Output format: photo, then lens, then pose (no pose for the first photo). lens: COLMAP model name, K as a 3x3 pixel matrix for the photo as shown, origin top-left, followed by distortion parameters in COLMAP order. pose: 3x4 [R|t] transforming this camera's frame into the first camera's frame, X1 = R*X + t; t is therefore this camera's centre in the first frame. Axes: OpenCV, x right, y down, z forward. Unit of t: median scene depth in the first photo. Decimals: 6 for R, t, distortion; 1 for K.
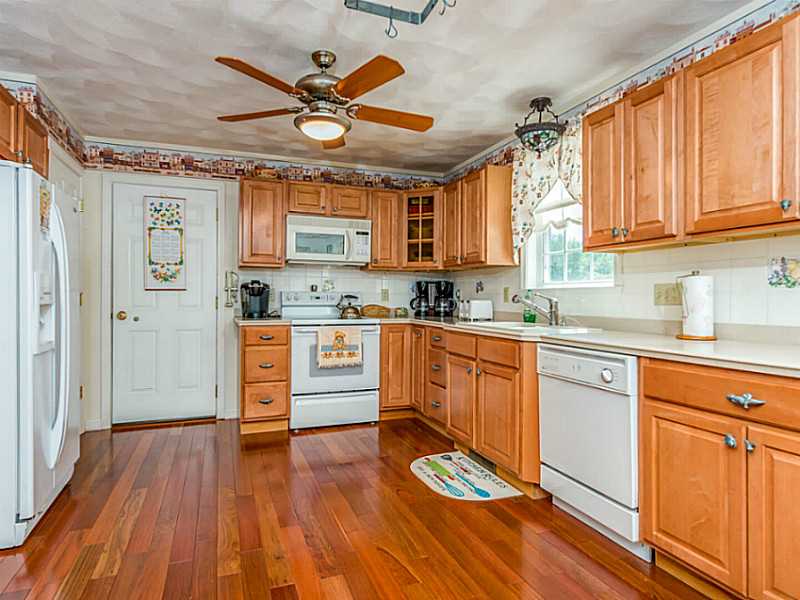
lens RADIAL K [[457.9, 0, 399.0], [0, 457.9, 299.4], [0, 0, 1]] dist [-0.003243, -0.000403]
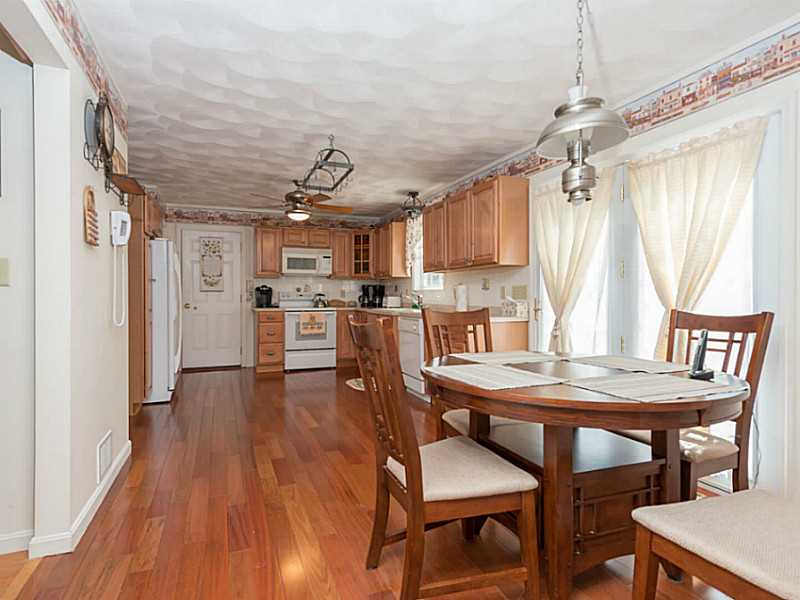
lens RADIAL K [[463.9, 0, 399.4], [0, 463.9, 294.7], [0, 0, 1]] dist [-0.000887, -0.000102]
pose [[0.999973, -0.004456, 0.005793, 0.187712], [0.004479, 0.999982, -0.004043, 0.002751], [-0.005775, 0.004069, 0.999975, -0.757030]]
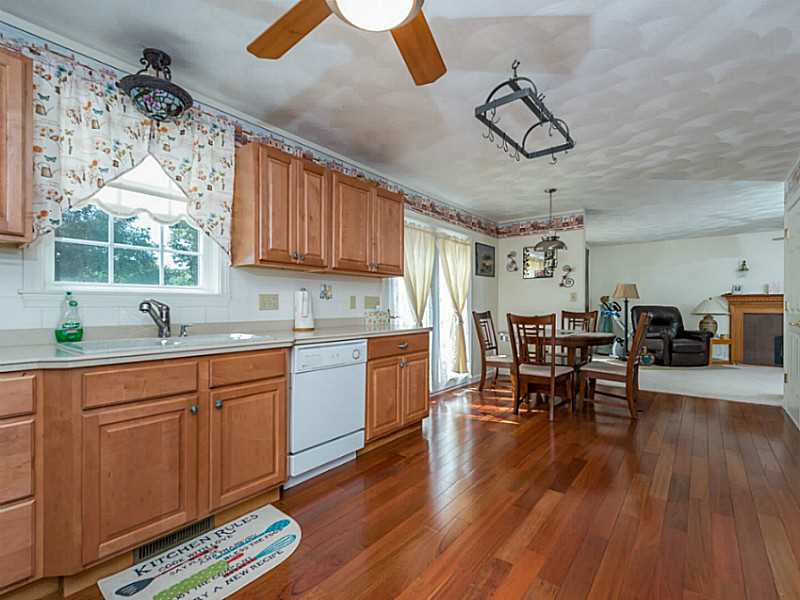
lens RADIAL K [[362.8, 0, 397.0], [0, 362.8, 306.1], [0, 0, 1]] dist [0.000679, -0.000177]
pose [[-0.489616, -0.005727, 0.871920, -0.362460], [-0.000201, 0.999979, 0.006456, -0.003604], [-0.871938, 0.002986, -0.489607, 0.767672]]
